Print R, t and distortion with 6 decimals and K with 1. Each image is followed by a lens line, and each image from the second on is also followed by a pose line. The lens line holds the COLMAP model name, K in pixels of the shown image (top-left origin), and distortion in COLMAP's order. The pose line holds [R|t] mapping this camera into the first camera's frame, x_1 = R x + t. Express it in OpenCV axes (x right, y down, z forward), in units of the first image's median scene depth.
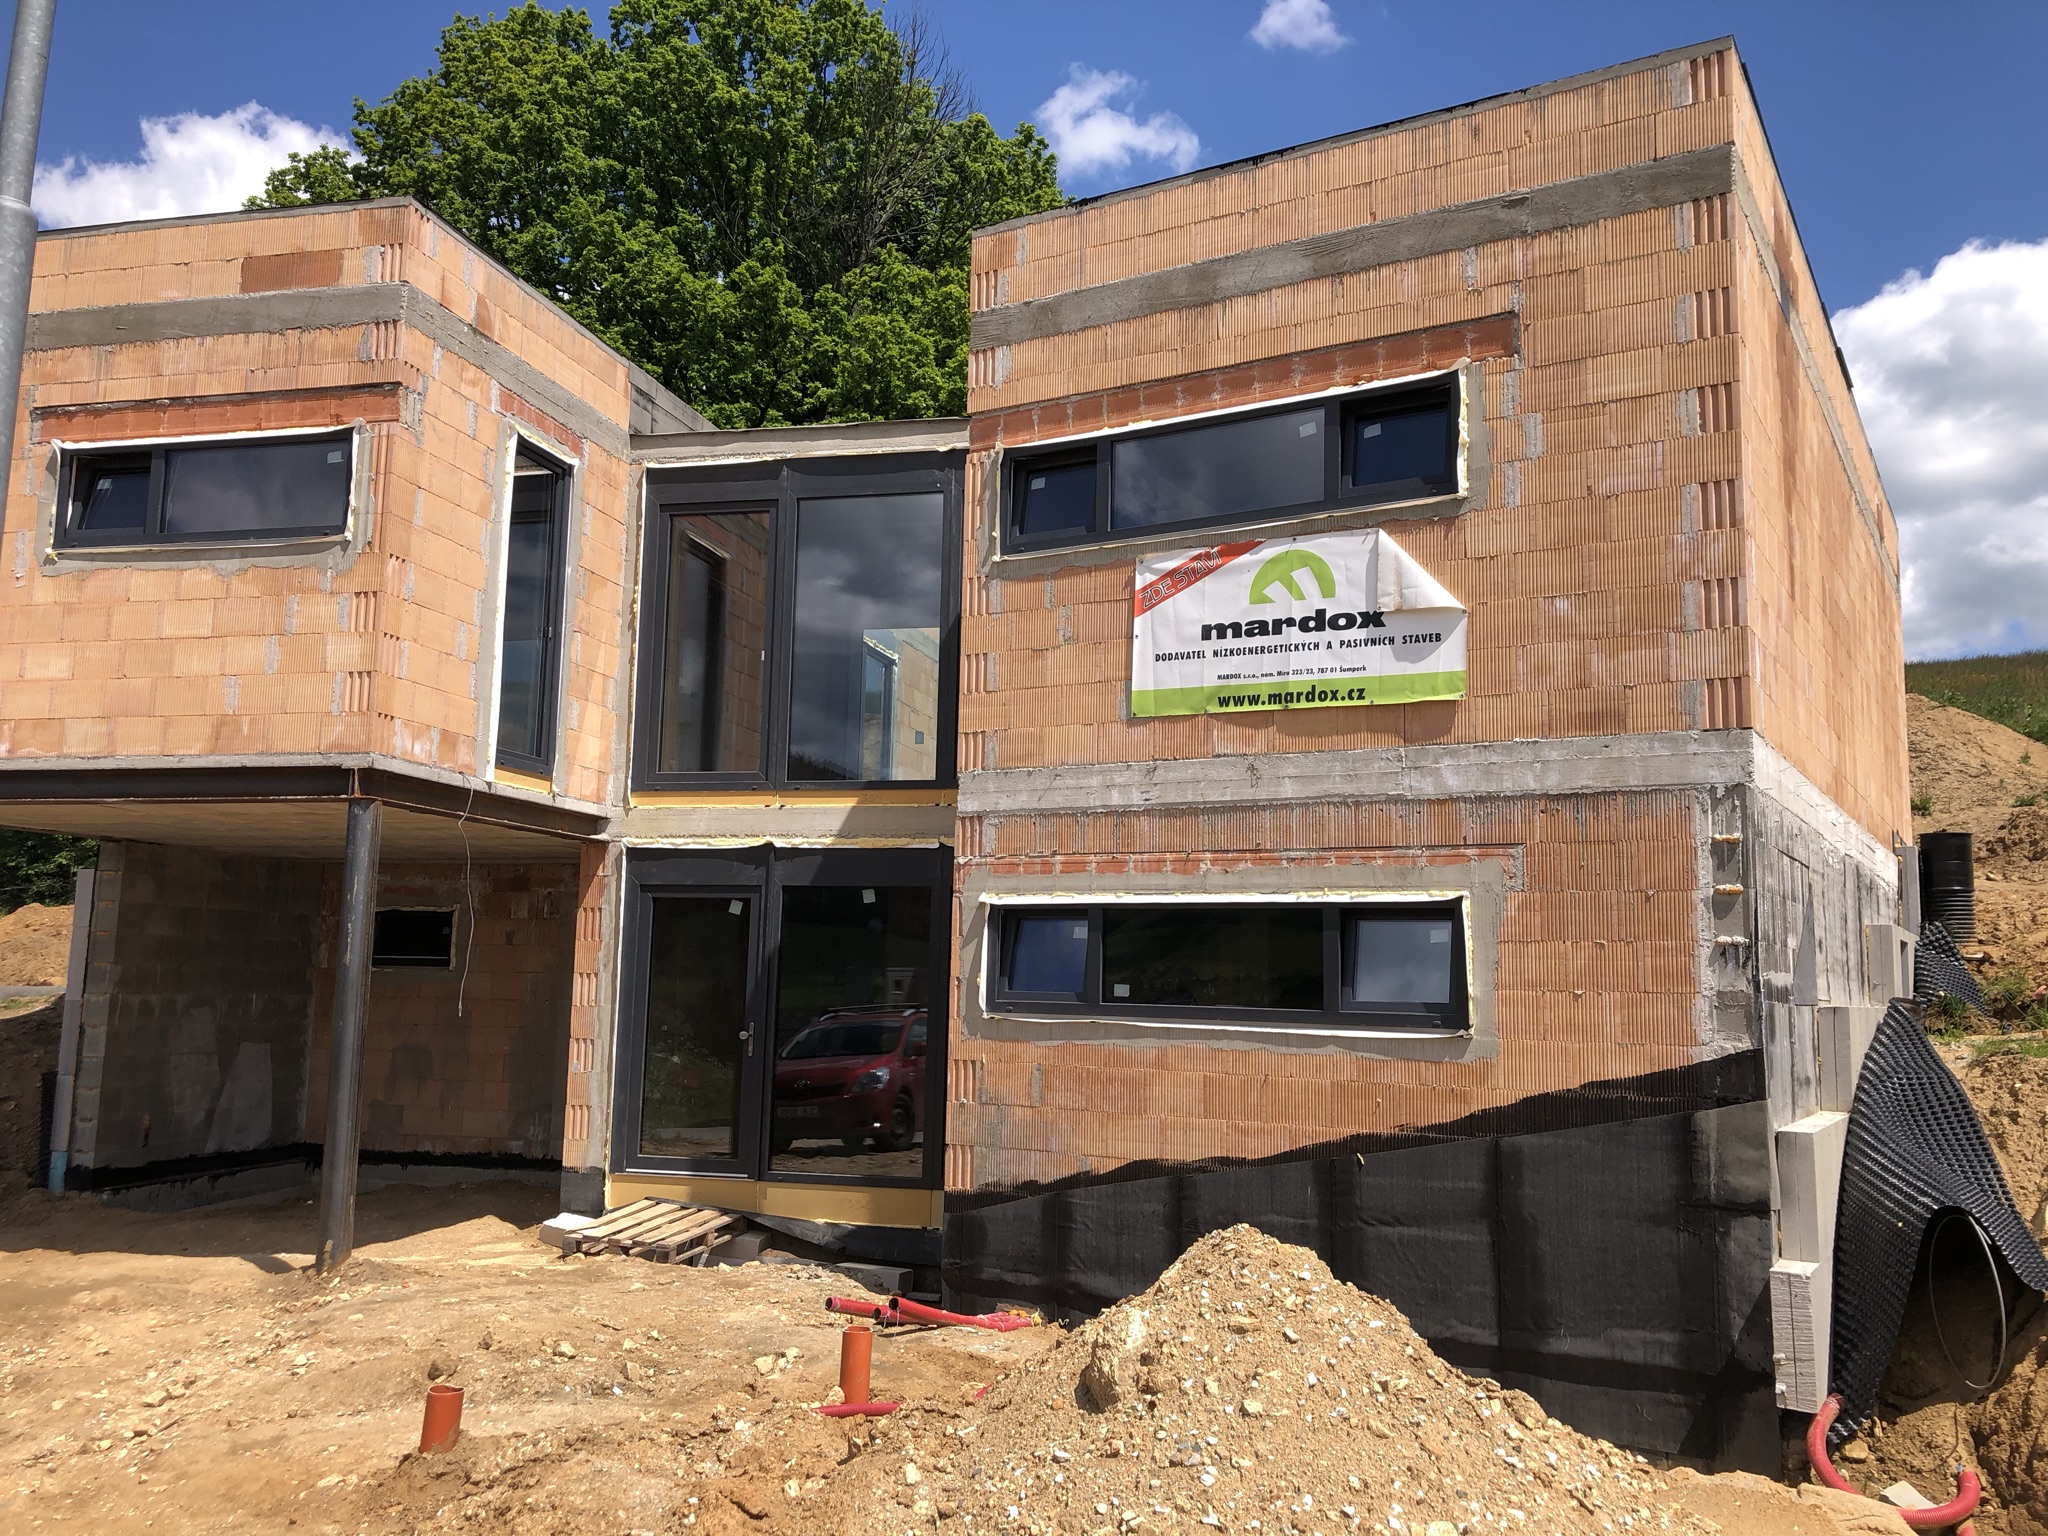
lens RADIAL K [[1694.7, 0, 1028.4], [0, 1694.7, 771.7], [0, 0, 1]] dist [0.026766, -0.032975]
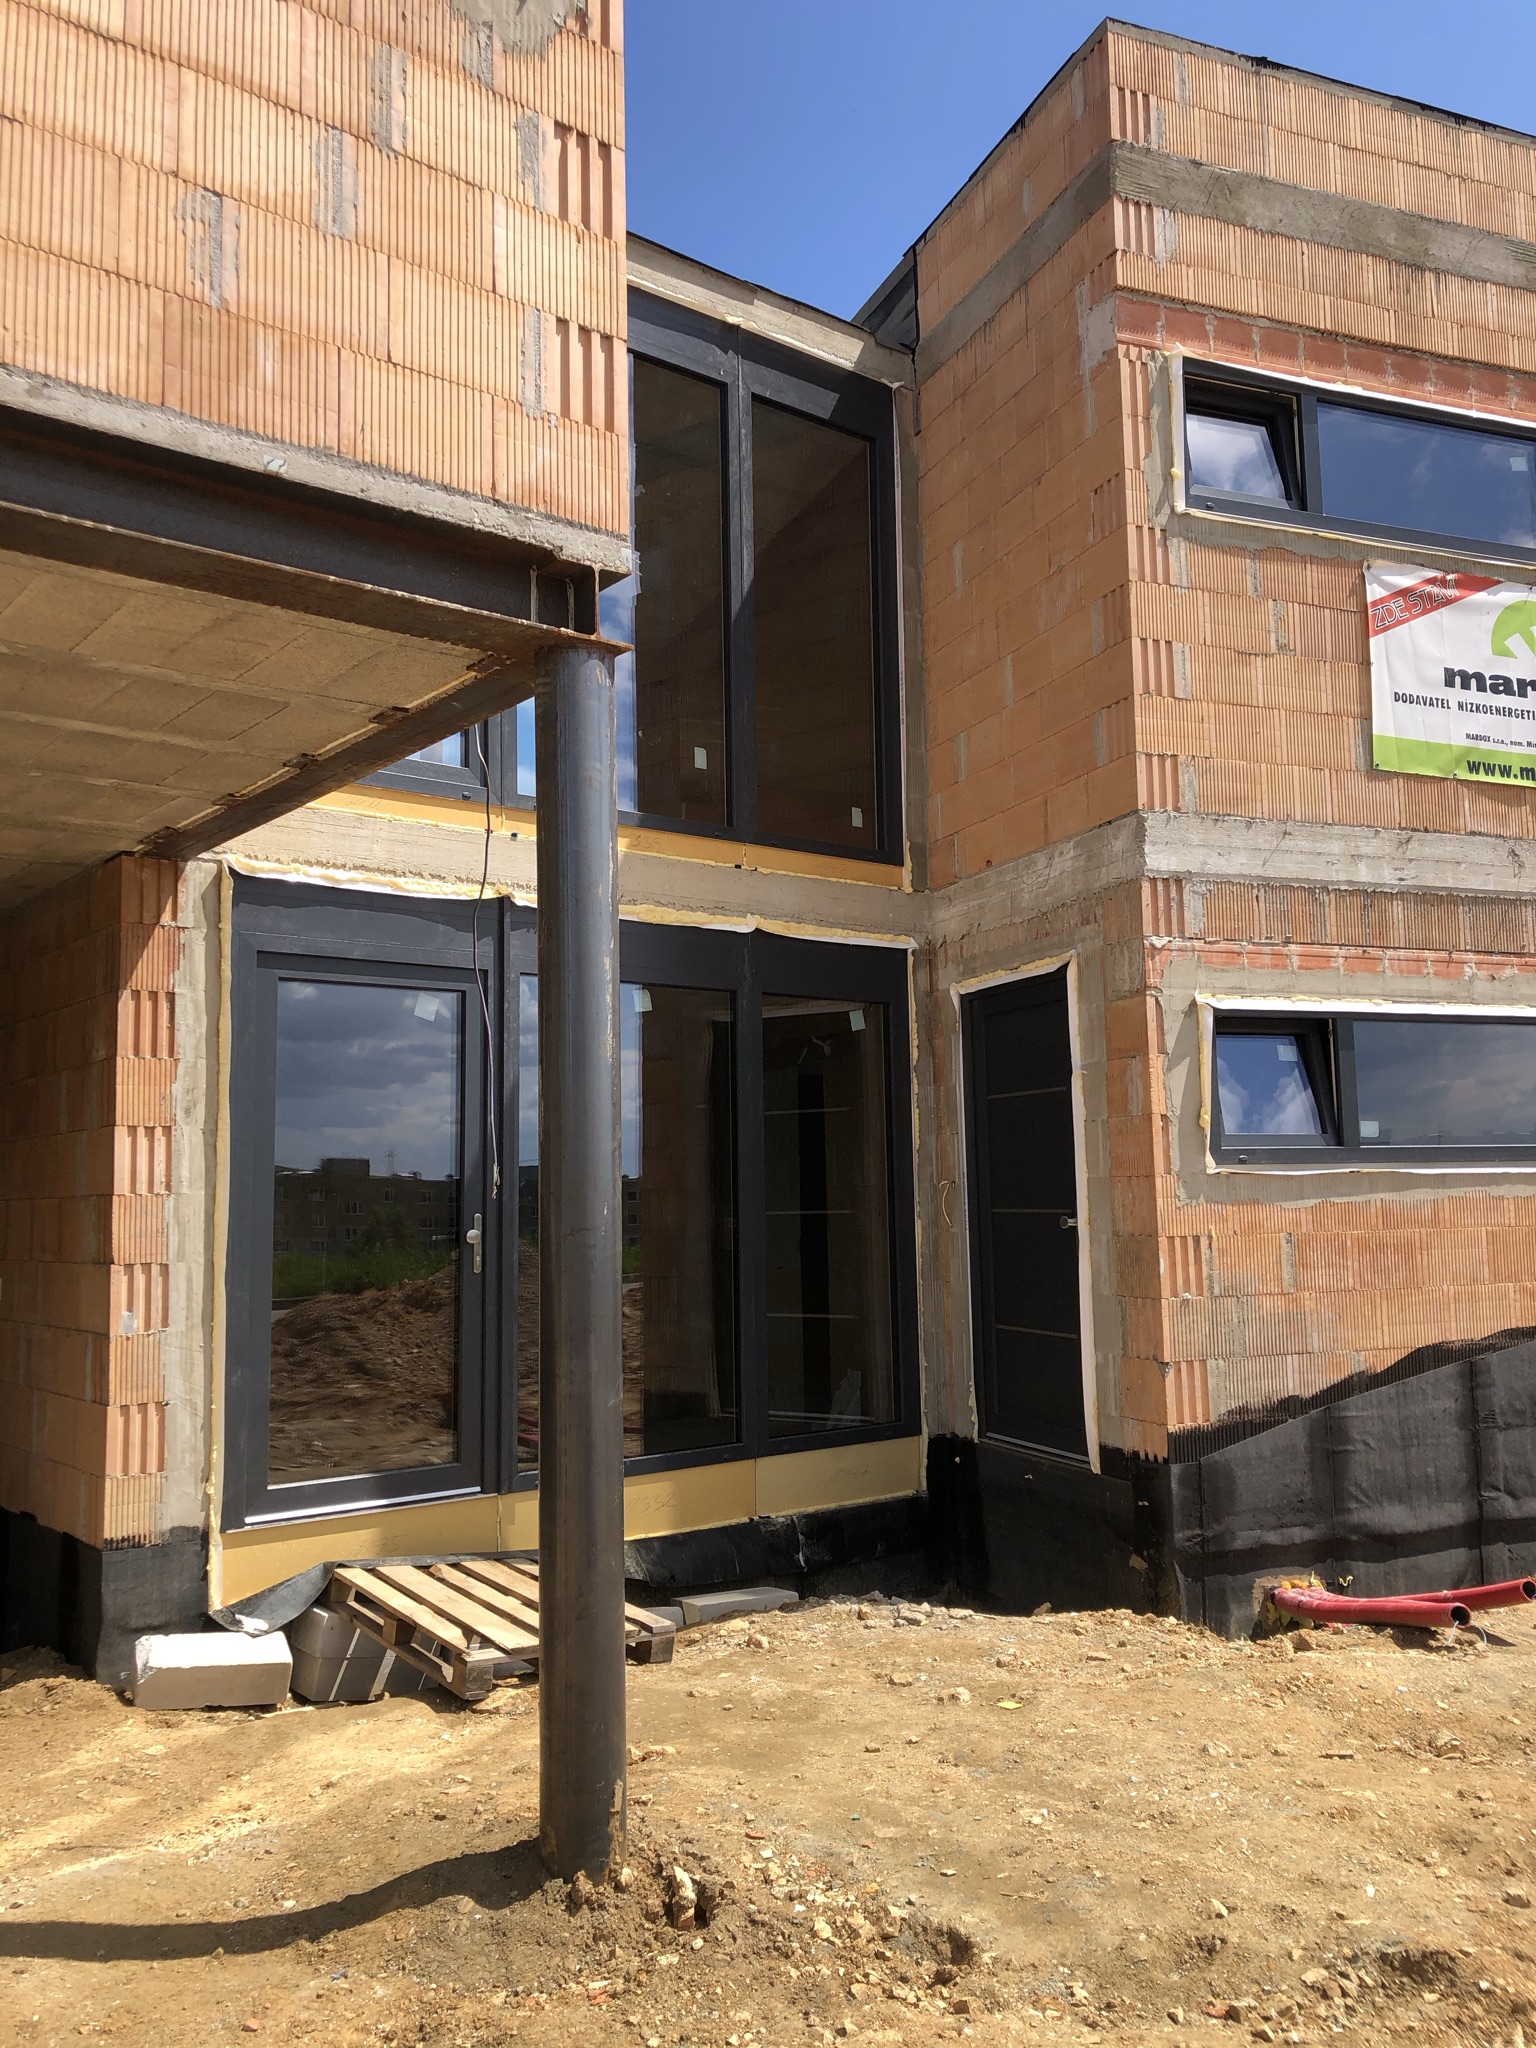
lens RADIAL K [[1694.7, 0, 759.8], [0, 1694.7, 1024.5], [0, 0, 1]] dist [0.026766, -0.032975]
pose [[0.603755, 0.049487, 0.795633, -0.703120], [-0.068556, 0.997597, -0.010026, 0.108059], [-0.794217, -0.048492, 0.605696, 0.751834]]
